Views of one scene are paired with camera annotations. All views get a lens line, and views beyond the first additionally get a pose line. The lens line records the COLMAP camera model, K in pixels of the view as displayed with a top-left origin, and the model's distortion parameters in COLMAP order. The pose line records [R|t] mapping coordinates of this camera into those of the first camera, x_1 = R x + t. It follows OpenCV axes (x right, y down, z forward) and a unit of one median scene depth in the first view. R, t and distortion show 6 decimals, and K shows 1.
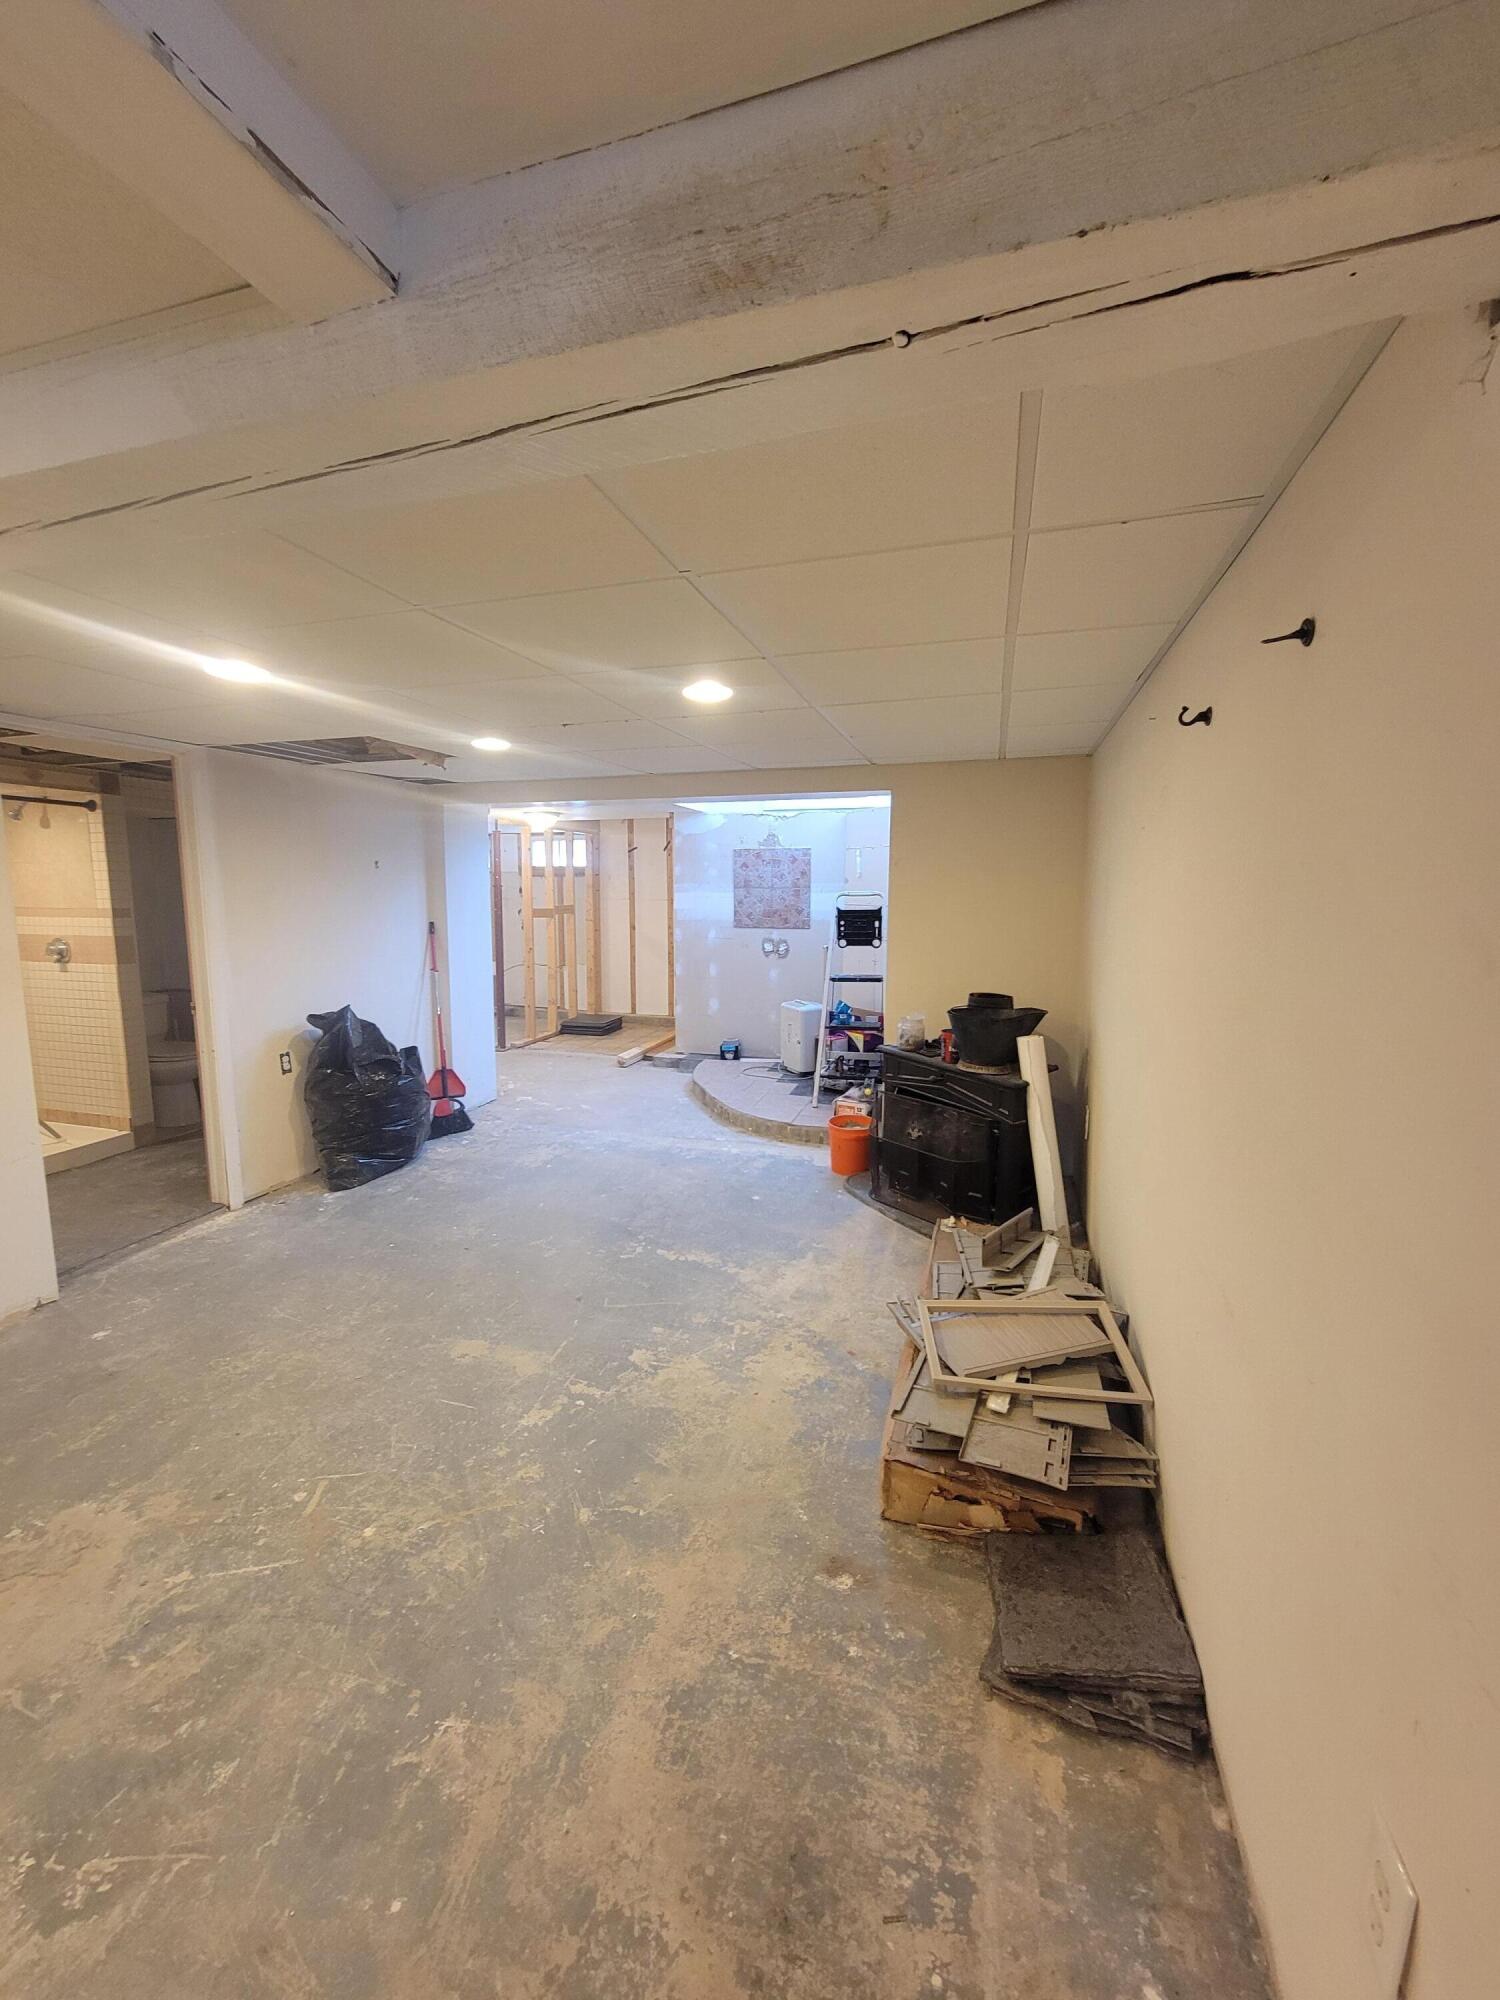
lens RADIAL K [[812.1, 0, 750.0], [0, 812.1, 1000.0], [0, 0, 1]] dist [-0.002881, 0.000074]
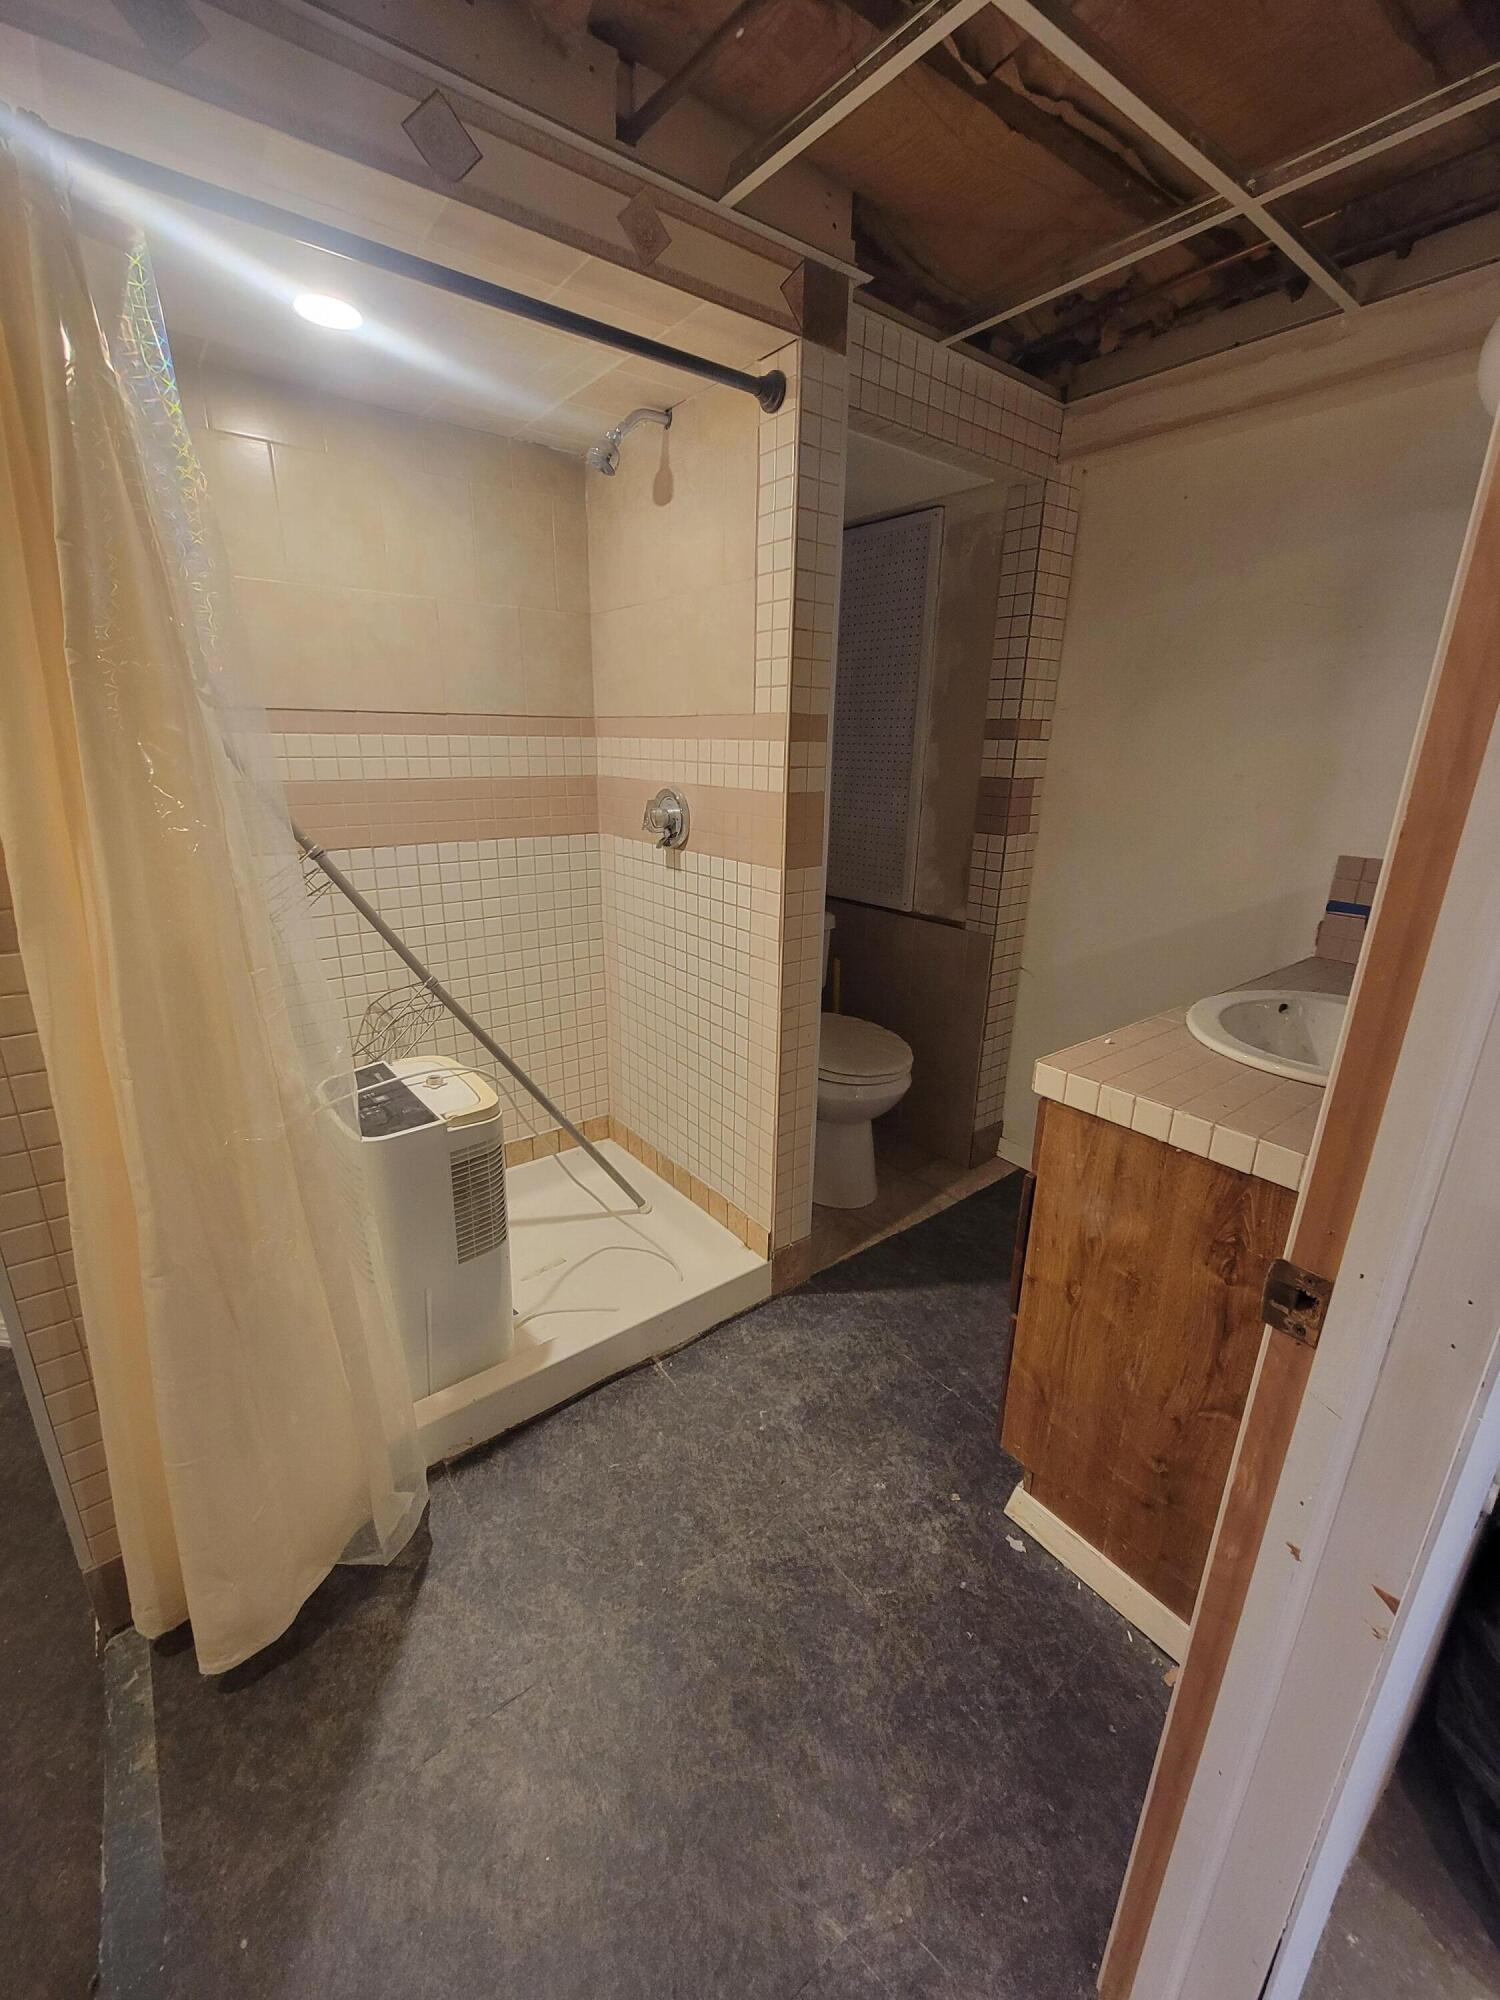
lens RADIAL K [[812.1, 0, 750.0], [0, 812.1, 1000.0], [0, 0, 1]] dist [-0.002881, 0.000074]
pose [[0.825301, 0.183967, -0.533886, -0.592536], [-0.088376, 0.975873, 0.199652, -0.059752], [0.557734, -0.117590, 0.821648, 0.686281]]
